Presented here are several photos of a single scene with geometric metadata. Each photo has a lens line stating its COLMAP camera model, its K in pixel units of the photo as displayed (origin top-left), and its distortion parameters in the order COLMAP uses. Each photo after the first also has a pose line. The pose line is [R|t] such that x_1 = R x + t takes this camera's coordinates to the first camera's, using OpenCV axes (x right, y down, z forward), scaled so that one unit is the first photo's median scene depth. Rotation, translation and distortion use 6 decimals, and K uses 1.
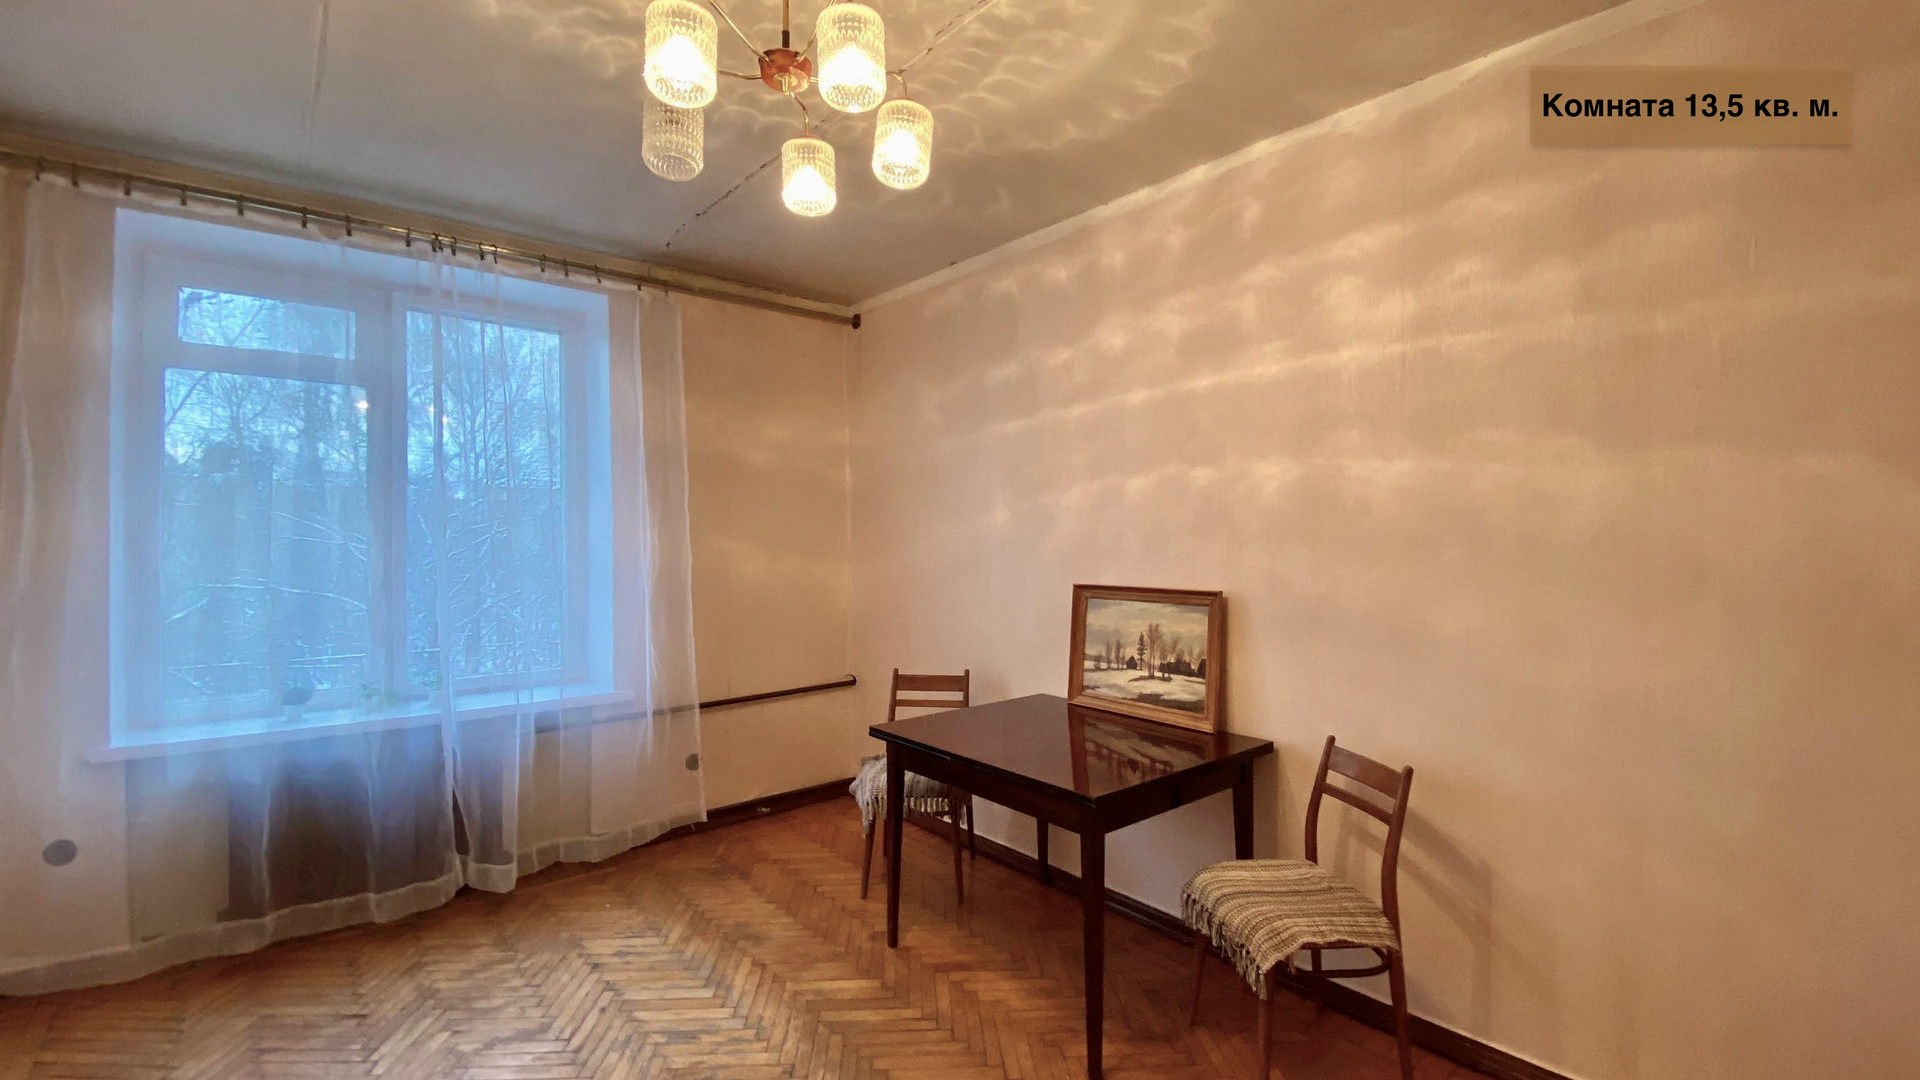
lens RADIAL K [[774.5, 0, 960.6], [0, 774.5, 542.5], [0, 0, 1]] dist [0.057487, -0.055969]
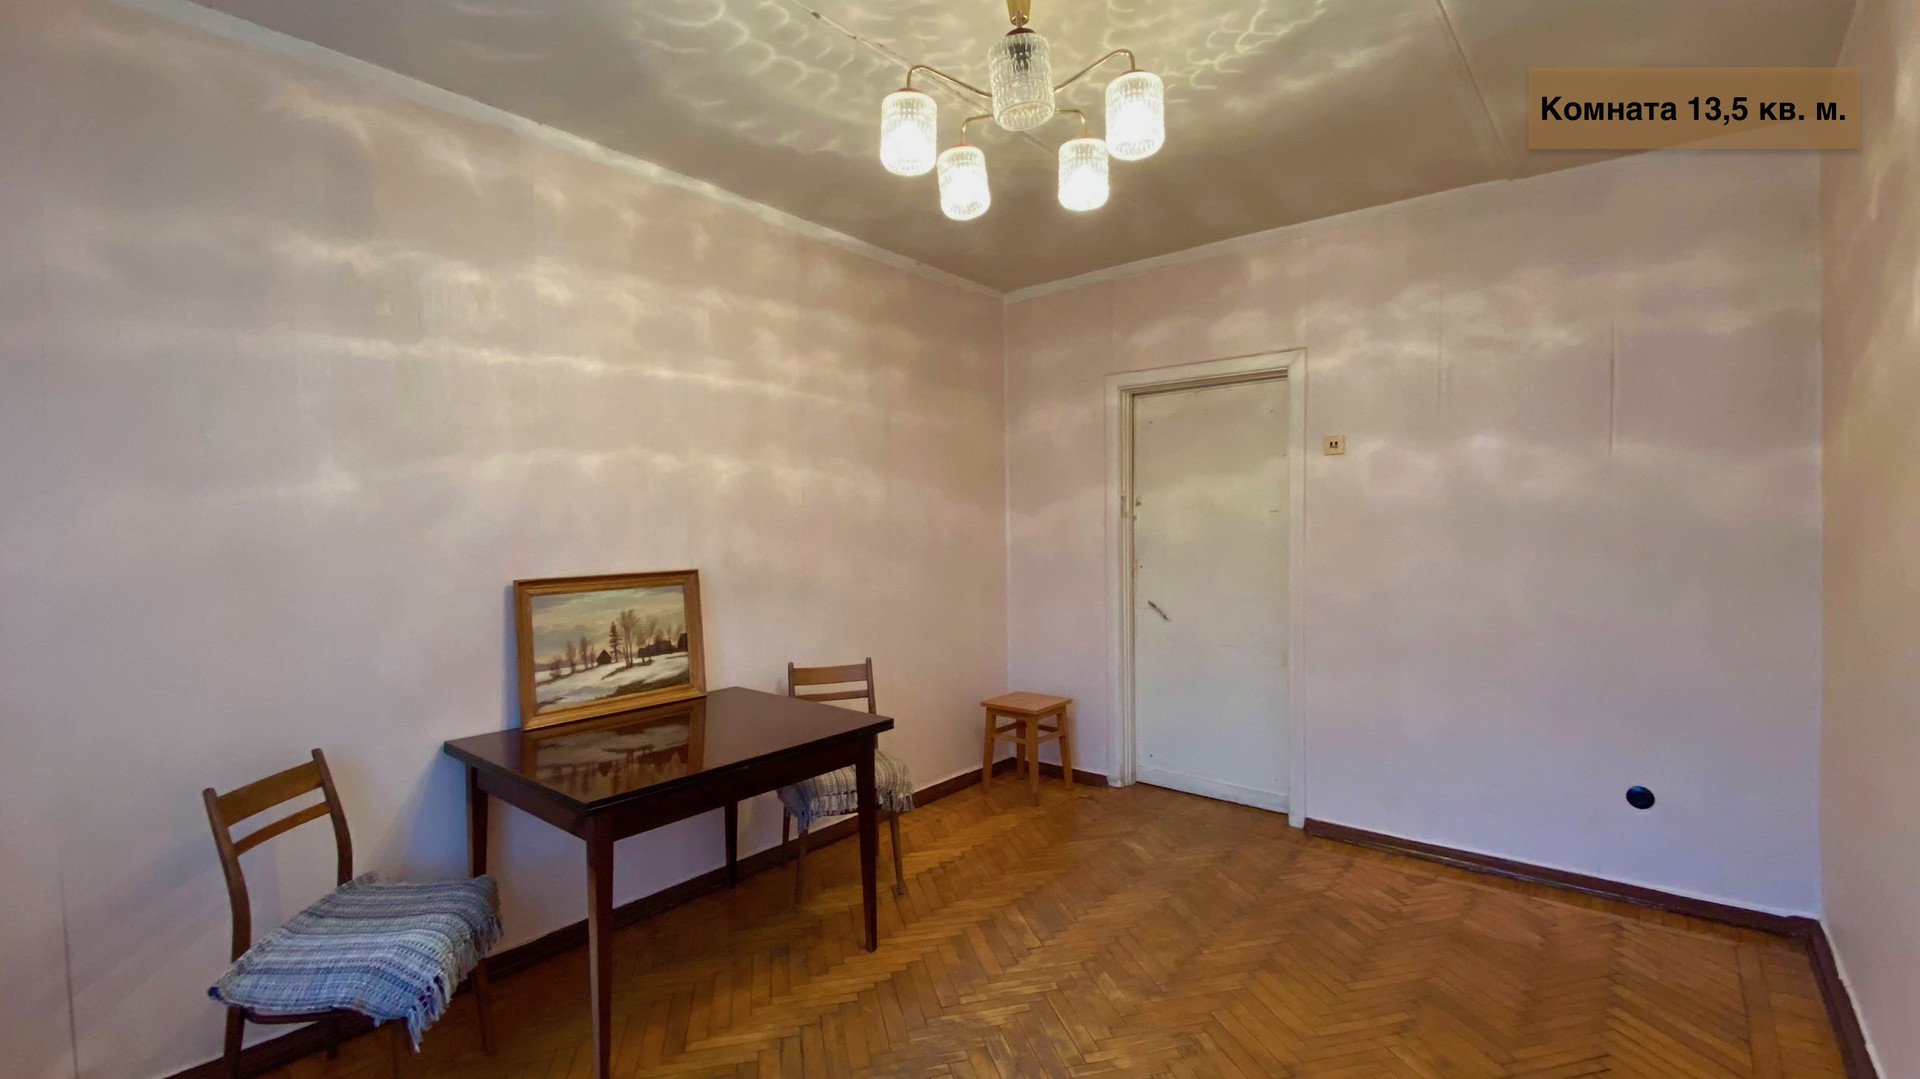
lens RADIAL K [[774.5, 0, 960.6], [0, 774.5, 542.0], [0, 0, 1]] dist [0.057487, -0.055969]
pose [[-0.131470, -0.018574, 0.991146, -0.768737], [0.016722, 0.999641, 0.020951, 0.006196], [-0.991179, 0.019328, -0.131112, 0.721148]]
